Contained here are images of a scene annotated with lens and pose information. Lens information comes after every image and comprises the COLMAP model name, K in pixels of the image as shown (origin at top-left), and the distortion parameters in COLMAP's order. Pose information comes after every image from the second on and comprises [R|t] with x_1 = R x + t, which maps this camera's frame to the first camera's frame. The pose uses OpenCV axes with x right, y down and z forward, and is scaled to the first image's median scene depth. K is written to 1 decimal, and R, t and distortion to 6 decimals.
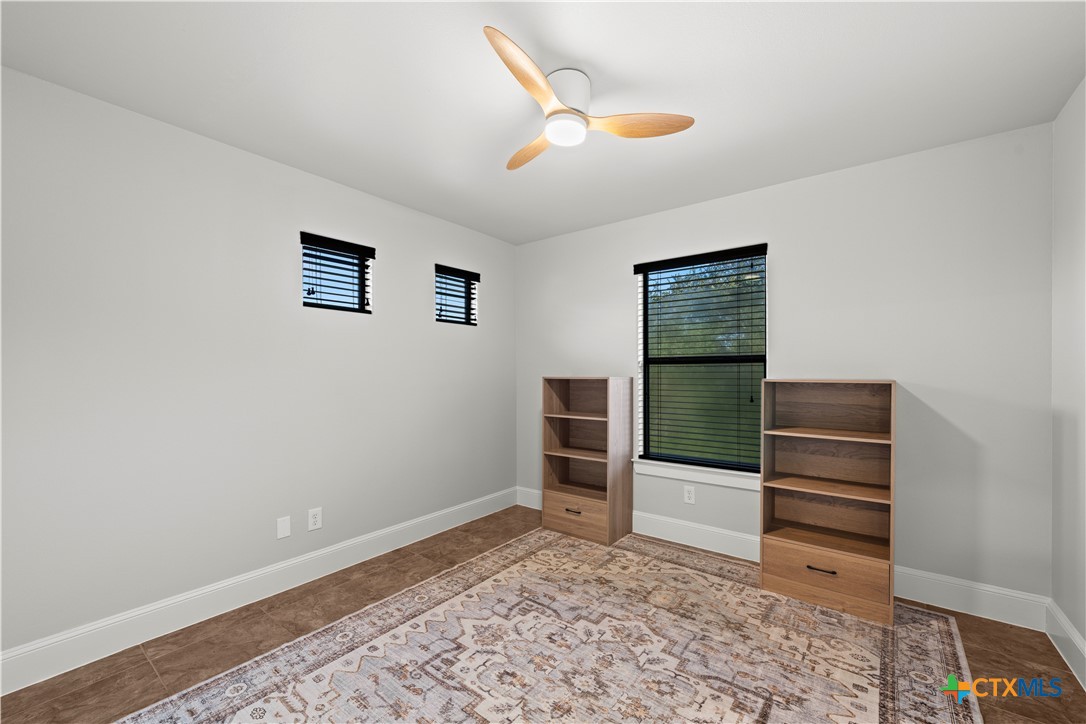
lens RADIAL K [[428.9, 0, 553.9], [0, 428.9, 368.9], [0, 0, 1]] dist [0.001914, -0.000519]
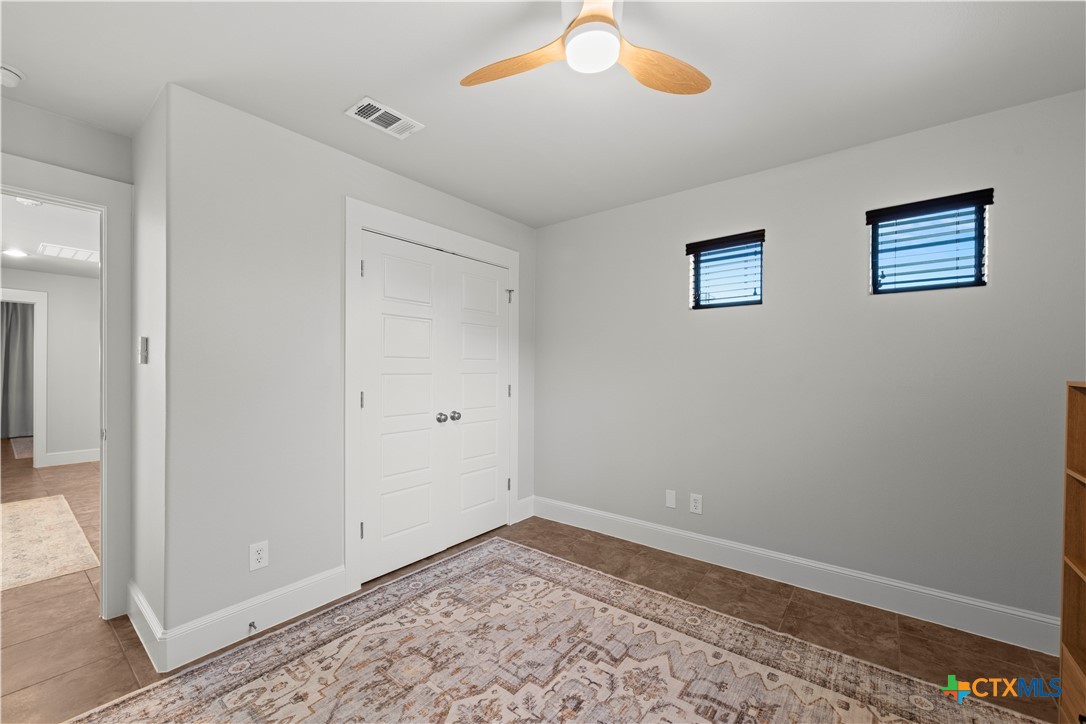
lens RADIAL K [[428.9, 0, 550.8], [0, 428.9, 367.6], [0, 0, 1]] dist [0.001914, -0.000519]
pose [[-0.006663, -0.003625, -0.999971, 0.626697], [0.001830, 0.999992, -0.003637, 0.008676], [0.999976, -0.001854, -0.006656, 0.749399]]
